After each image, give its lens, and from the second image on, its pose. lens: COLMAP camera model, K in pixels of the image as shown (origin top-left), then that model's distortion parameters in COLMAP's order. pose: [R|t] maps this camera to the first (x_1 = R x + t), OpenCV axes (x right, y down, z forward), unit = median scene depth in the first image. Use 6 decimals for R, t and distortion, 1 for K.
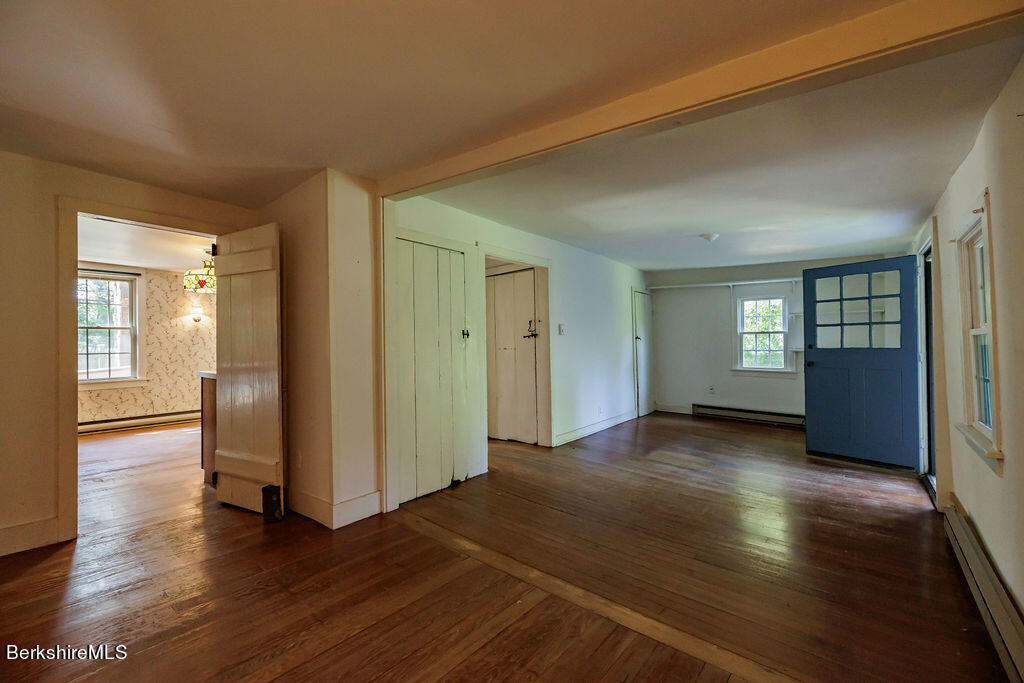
lens RADIAL K [[438.0, 0, 518.7], [0, 438.0, 339.4], [0, 0, 1]] dist [0.000205, -0.000158]
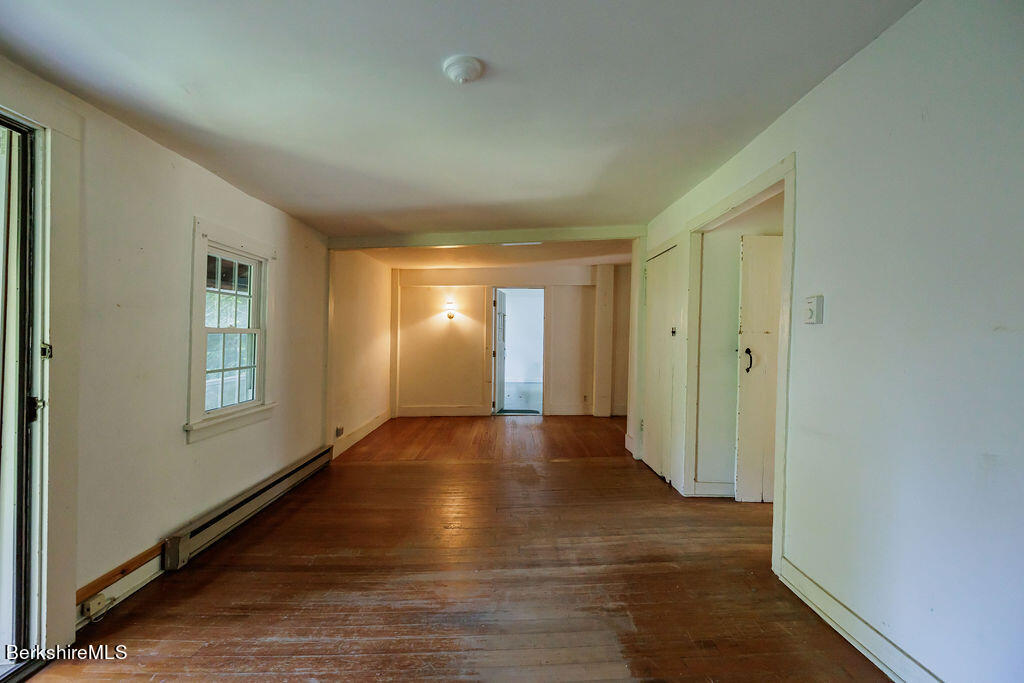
lens RADIAL K [[438.0, 0, 518.7], [0, 438.0, 339.4], [0, 0, 1]] dist [0.000205, -0.000158]
pose [[-0.771847, 0.001890, -0.635805, 0.647270], [0.000811, 0.999998, 0.001988, 0.000704], [0.635808, 0.001019, -0.771847, 1.330175]]
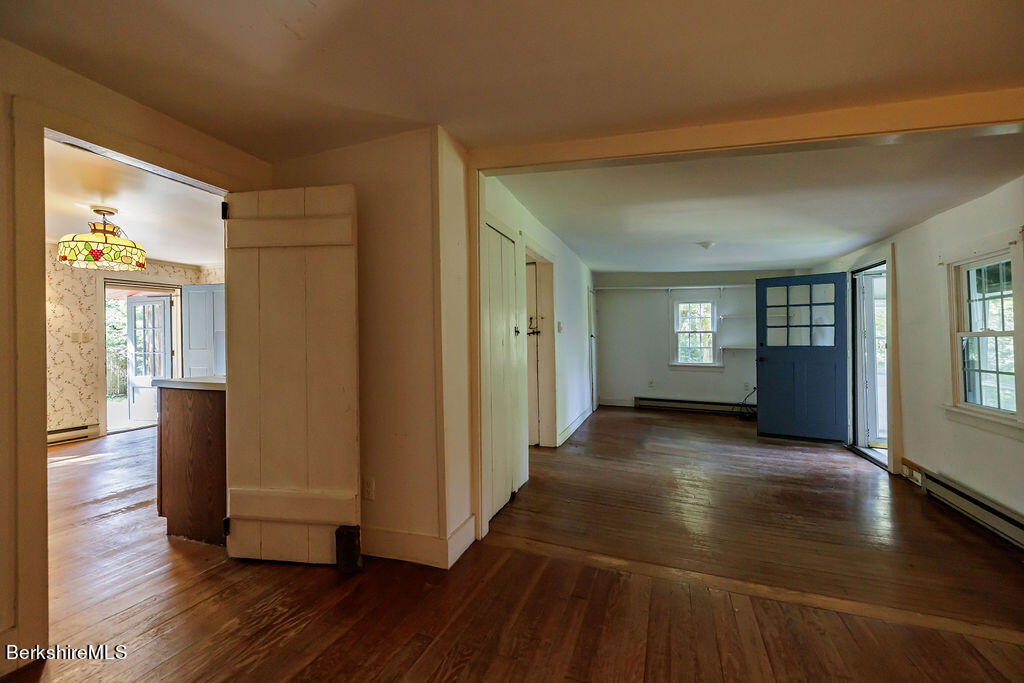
lens RADIAL K [[438.0, 0, 518.7], [0, 438.0, 339.4], [0, 0, 1]] dist [0.000205, -0.000158]
pose [[0.941317, 0.004536, 0.337494, -0.371680], [-0.007433, 0.999946, 0.007291, -0.001509], [-0.337443, -0.009372, 0.941299, 0.121330]]
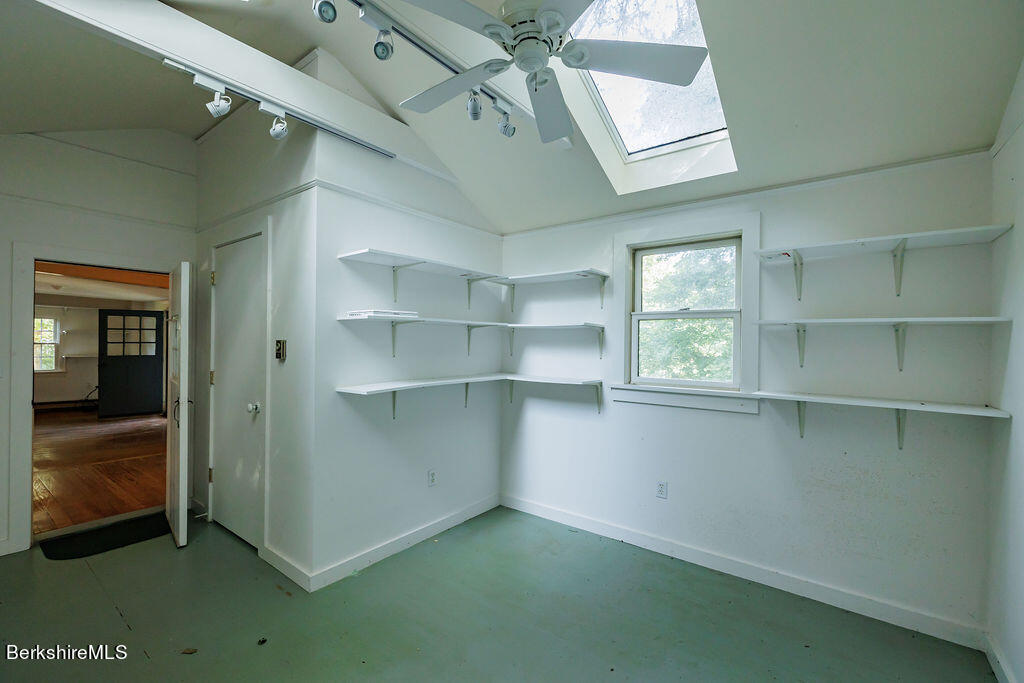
lens RADIAL K [[438.0, 0, 518.7], [0, 438.0, 339.4], [0, 0, 1]] dist [0.000205, -0.000158]
pose [[-0.028975, 0.014032, 0.999482, -1.170025], [-0.020764, 0.999677, -0.014637, -0.055931], [-0.999364, -0.021177, -0.028675, -0.613223]]
